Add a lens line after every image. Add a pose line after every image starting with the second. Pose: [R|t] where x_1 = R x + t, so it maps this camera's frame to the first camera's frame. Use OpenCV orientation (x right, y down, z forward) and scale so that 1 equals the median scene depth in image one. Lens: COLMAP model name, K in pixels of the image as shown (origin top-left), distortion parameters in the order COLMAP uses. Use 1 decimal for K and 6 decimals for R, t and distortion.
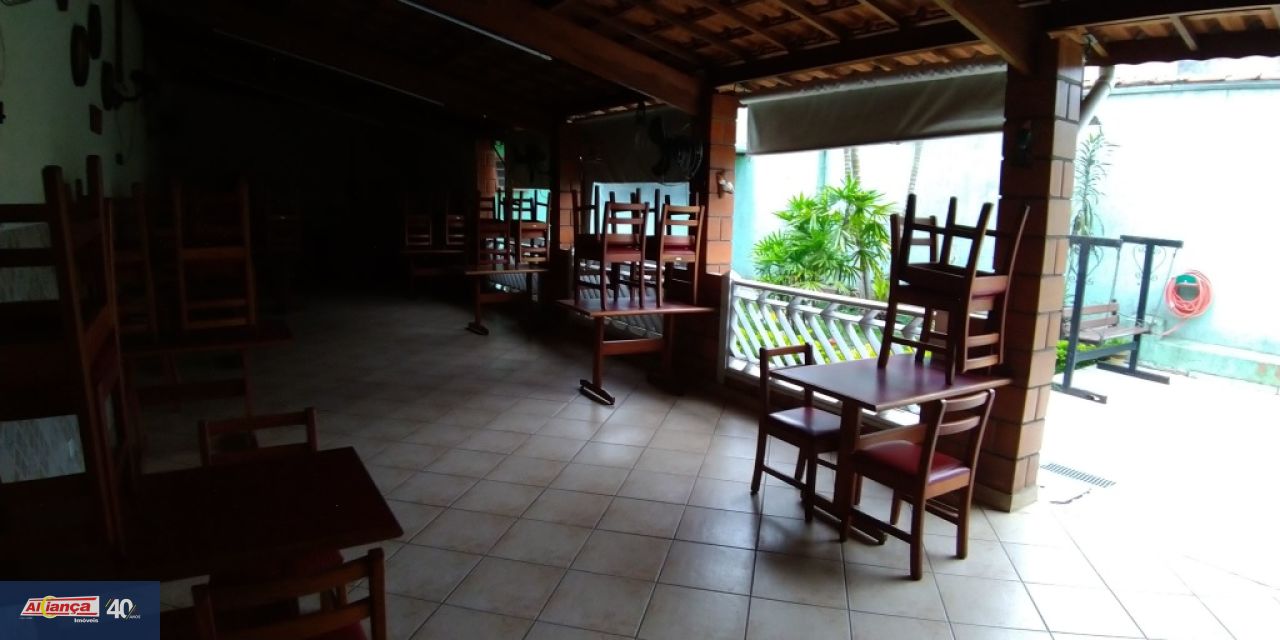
lens RADIAL K [[689.1, 0, 640.0], [0, 689.1, 320.0], [0, 0, 1]] dist [-0.103874, -0.000472]
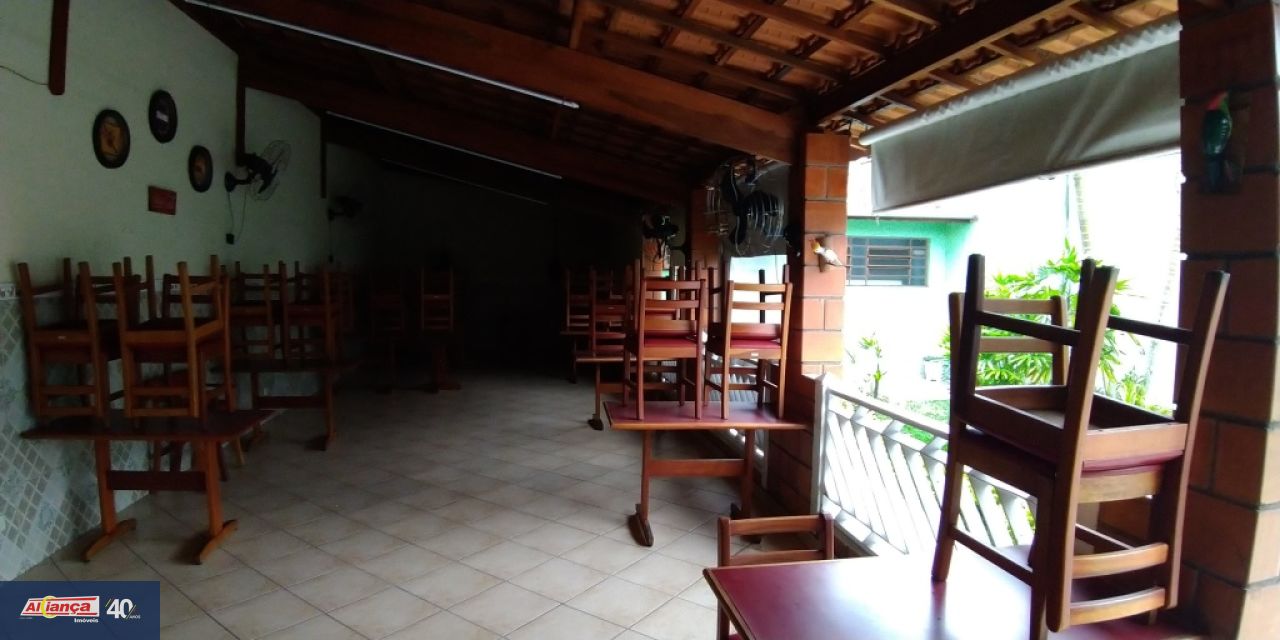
lens RADIAL K [[689.1, 0, 640.0], [0, 689.1, 320.0], [0, 0, 1]] dist [-0.103874, -0.000472]
pose [[0.924918, 0.008633, -0.380068, 0.225125], [-0.051466, 0.993382, -0.102682, -0.044769], [0.376666, 0.114533, 0.919241, 0.272997]]
